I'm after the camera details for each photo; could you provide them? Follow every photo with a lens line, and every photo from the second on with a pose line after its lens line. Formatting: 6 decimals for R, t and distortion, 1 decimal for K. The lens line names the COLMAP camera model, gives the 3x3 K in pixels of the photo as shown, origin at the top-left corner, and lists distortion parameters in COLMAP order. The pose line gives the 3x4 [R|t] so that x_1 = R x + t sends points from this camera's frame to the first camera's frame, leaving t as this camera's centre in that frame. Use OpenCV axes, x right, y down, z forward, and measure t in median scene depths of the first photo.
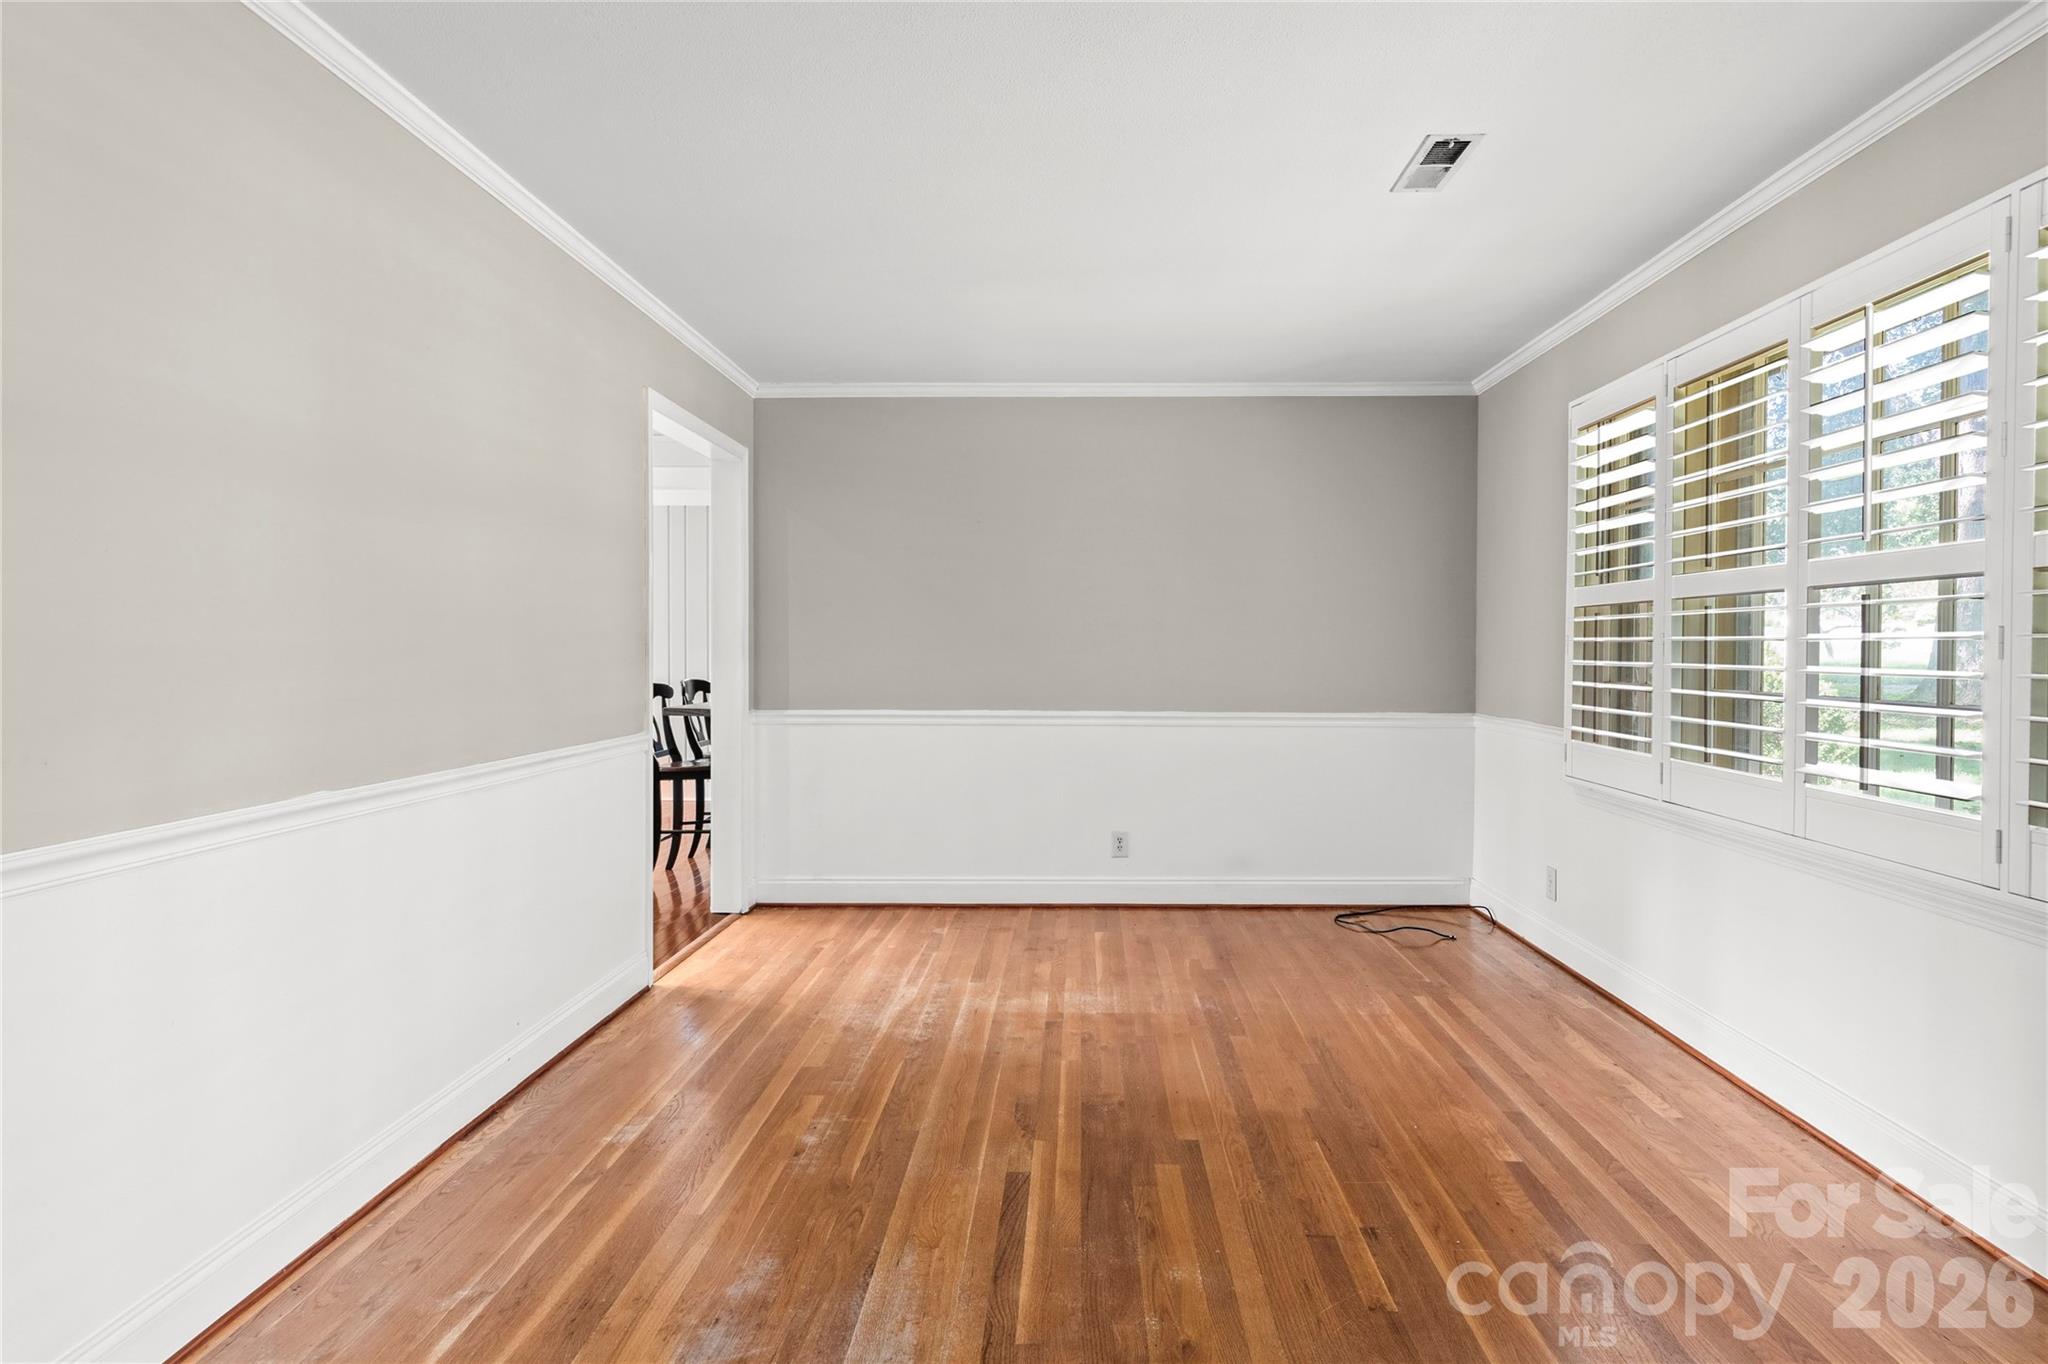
lens RADIAL K [[1119.7, 0, 1096.6], [0, 1119.7, 663.7], [0, 0, 1]] dist [-0.002931, -0.002340]
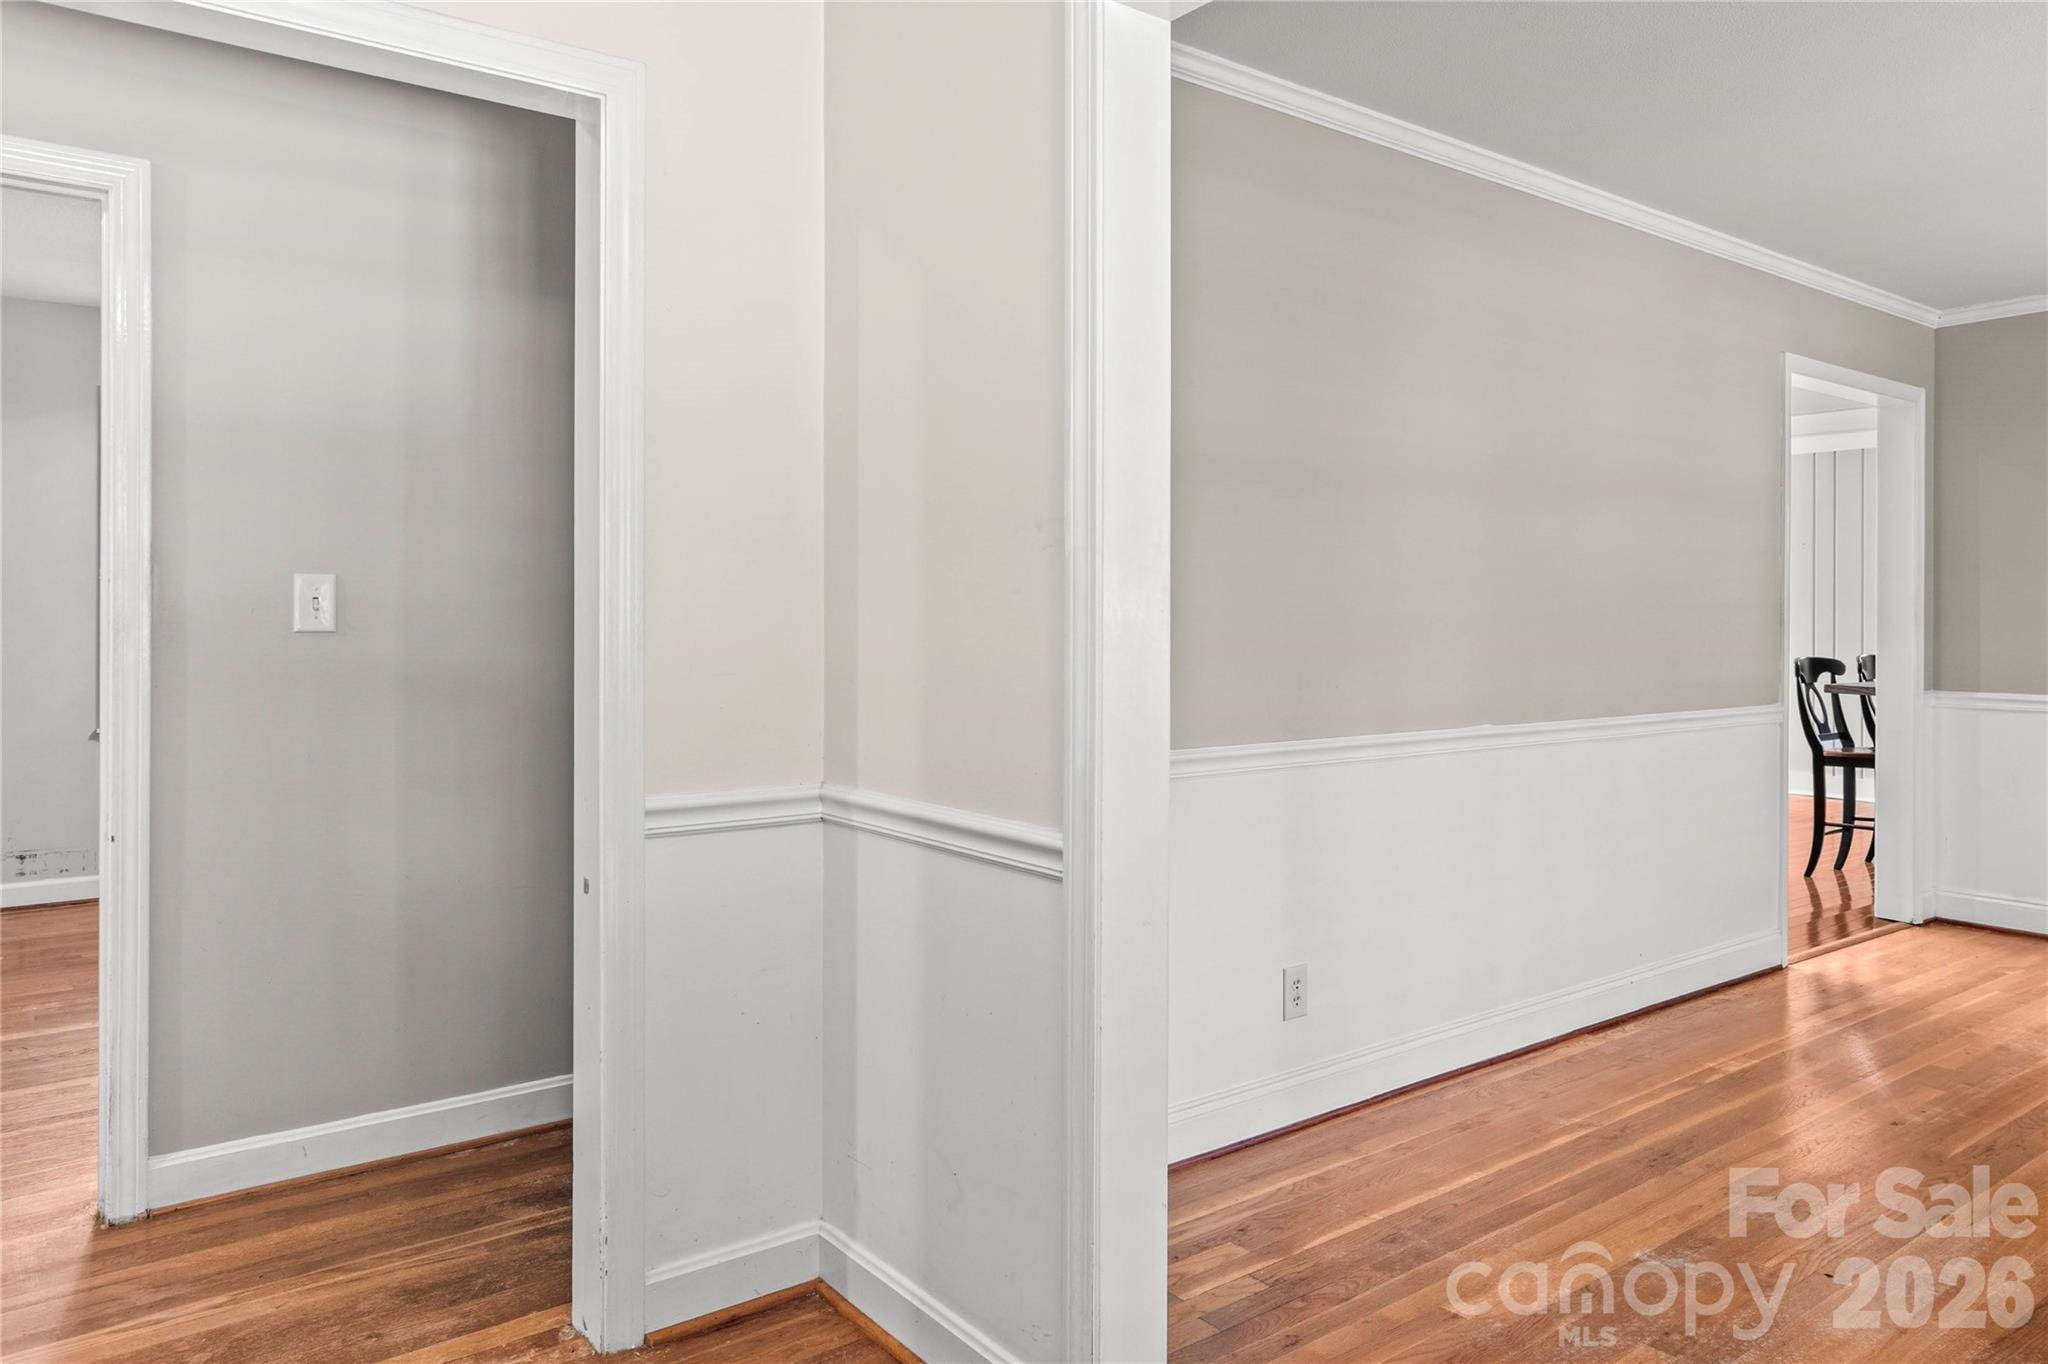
lens RADIAL K [[1362.5, 0, 1028.1], [0, 1362.5, 609.3], [0, 0, 1]] dist [0.000087, 0.001313]
pose [[0.586768, -0.000886, -0.809754, 0.191700], [-0.014971, 0.999817, -0.011942, 0.002882], [0.809617, 0.019130, 0.586647, -0.254463]]
